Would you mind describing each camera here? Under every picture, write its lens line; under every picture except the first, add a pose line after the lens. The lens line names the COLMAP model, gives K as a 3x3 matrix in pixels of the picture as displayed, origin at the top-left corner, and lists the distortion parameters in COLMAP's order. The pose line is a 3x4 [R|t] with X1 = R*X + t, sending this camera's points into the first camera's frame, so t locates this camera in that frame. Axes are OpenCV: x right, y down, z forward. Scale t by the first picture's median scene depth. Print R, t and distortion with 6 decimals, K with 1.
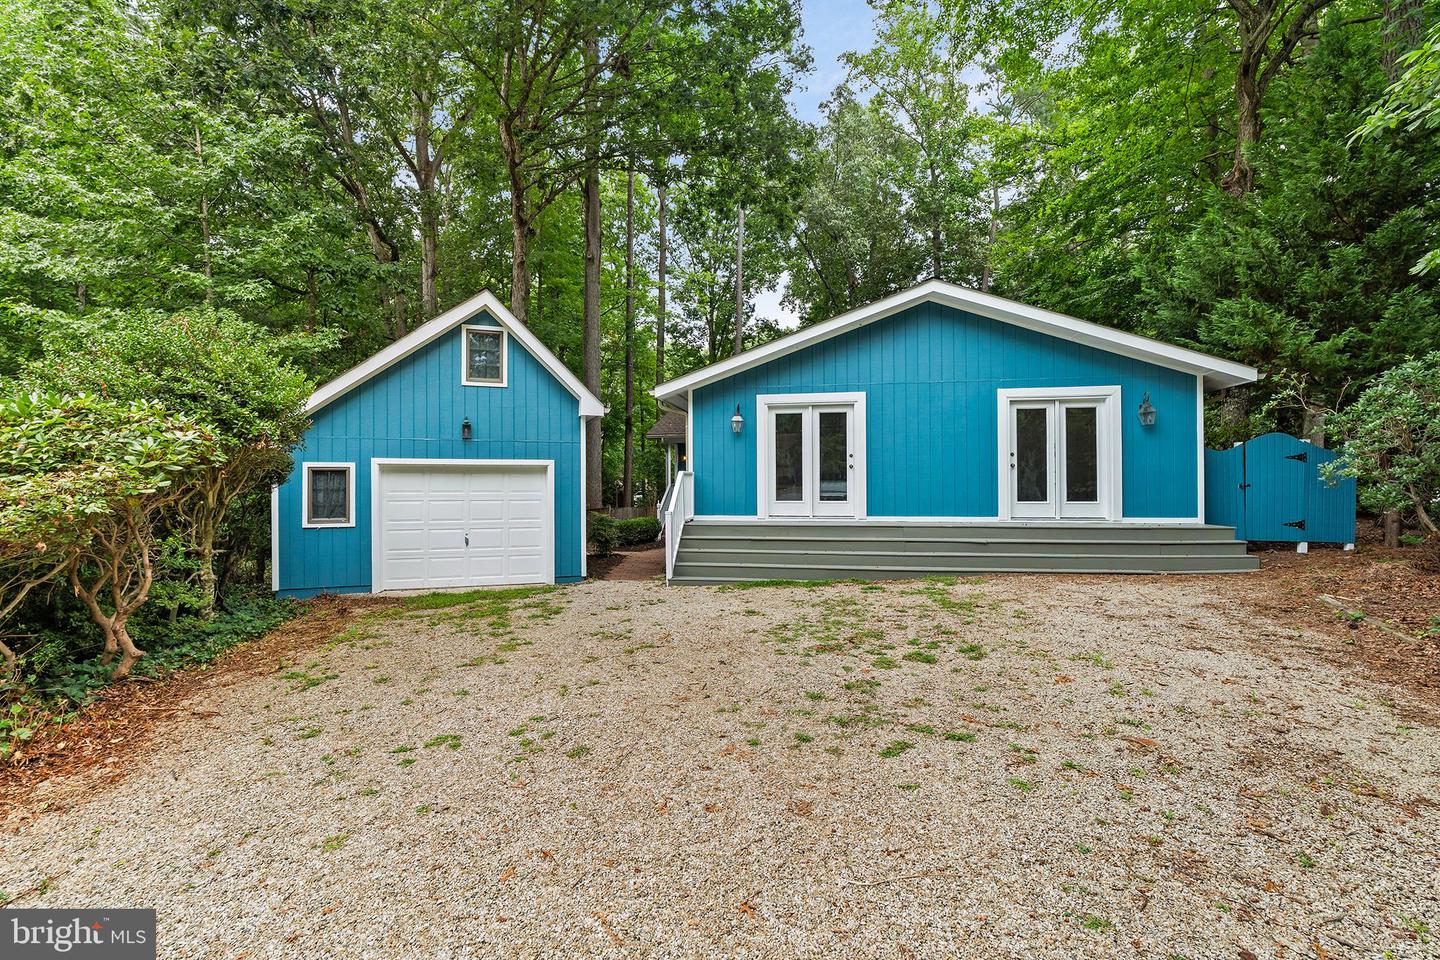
lens RADIAL K [[652.9, 0, 710.2], [0, 652.9, 477.5], [0, 0, 1]] dist [-0.005039, -0.000284]
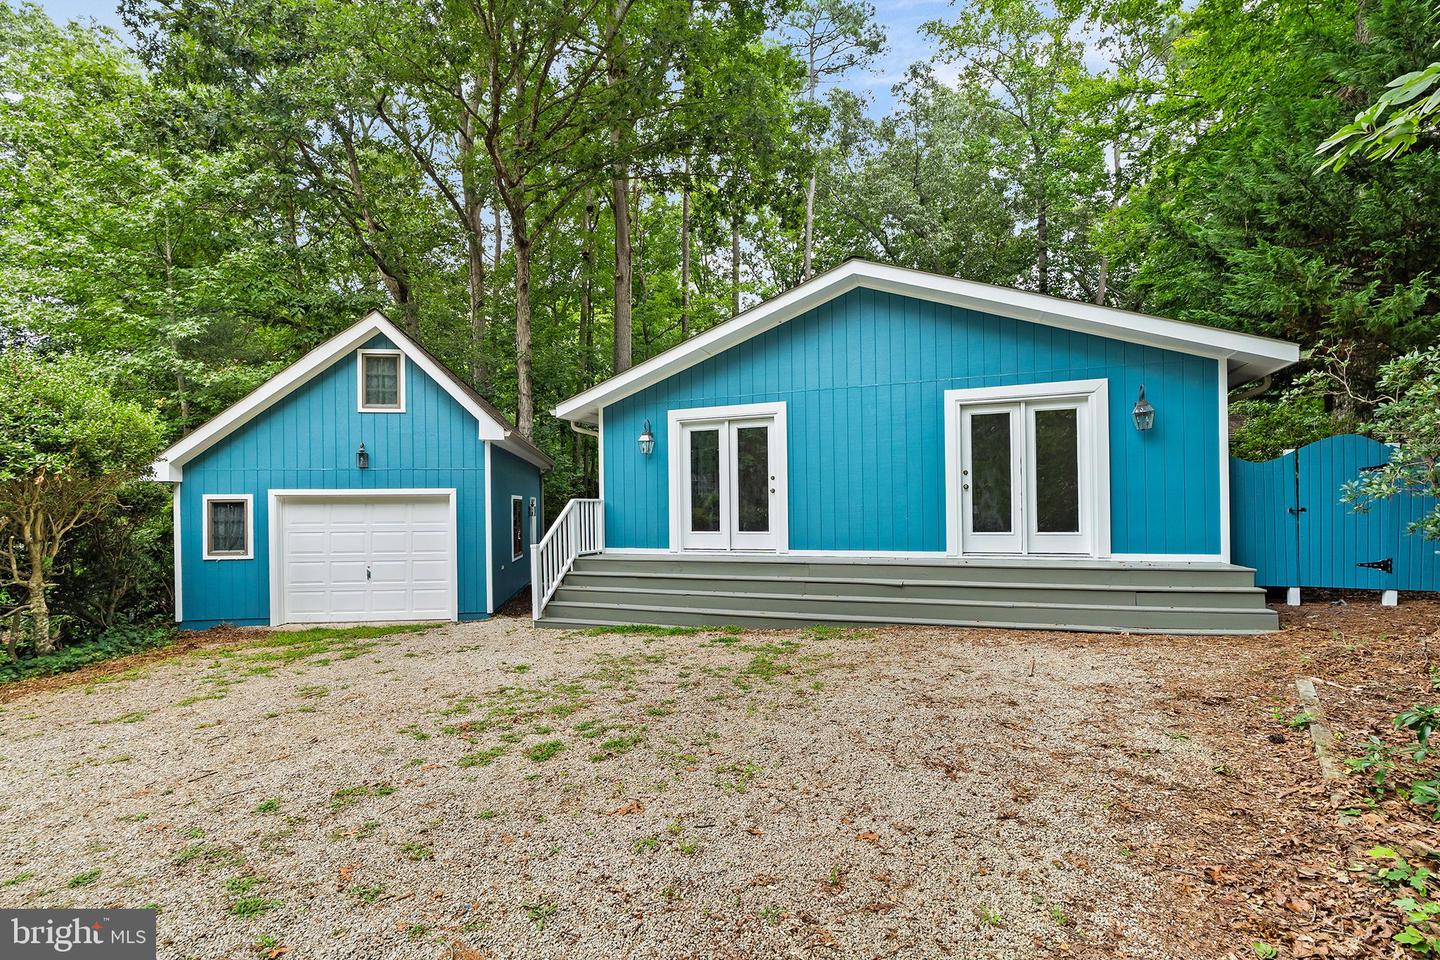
lens RADIAL K [[665.3, 0, 708.0], [0, 665.3, 506.1], [0, 0, 1]] dist [-0.005401, -0.000525]
pose [[0.978212, -0.009595, -0.207385, 0.326014], [0.010605, 0.999937, 0.003760, -0.001243], [0.207335, -0.005878, 0.978252, 0.148717]]
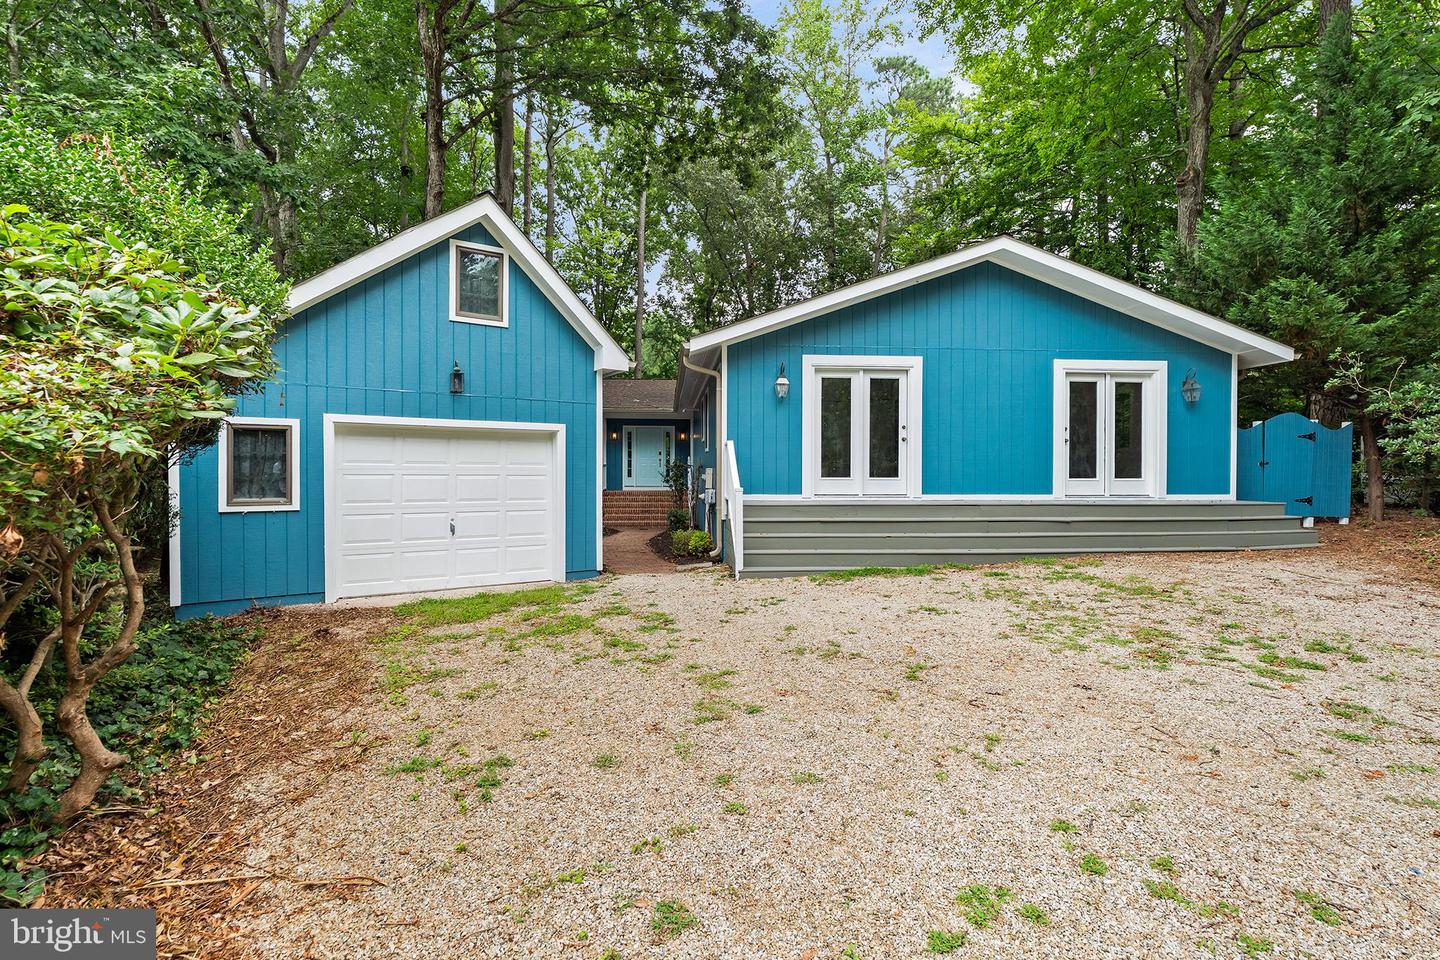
lens RADIAL K [[649.4, 0, 711.4], [0, 649.4, 475.6], [0, 0, 1]] dist [-0.004808, -0.000078]
pose [[0.970627, 0.004285, 0.240553, -0.268084], [-0.008537, 0.999825, 0.016636, 0.021613], [-0.240439, -0.018201, 0.970494, 0.203156]]
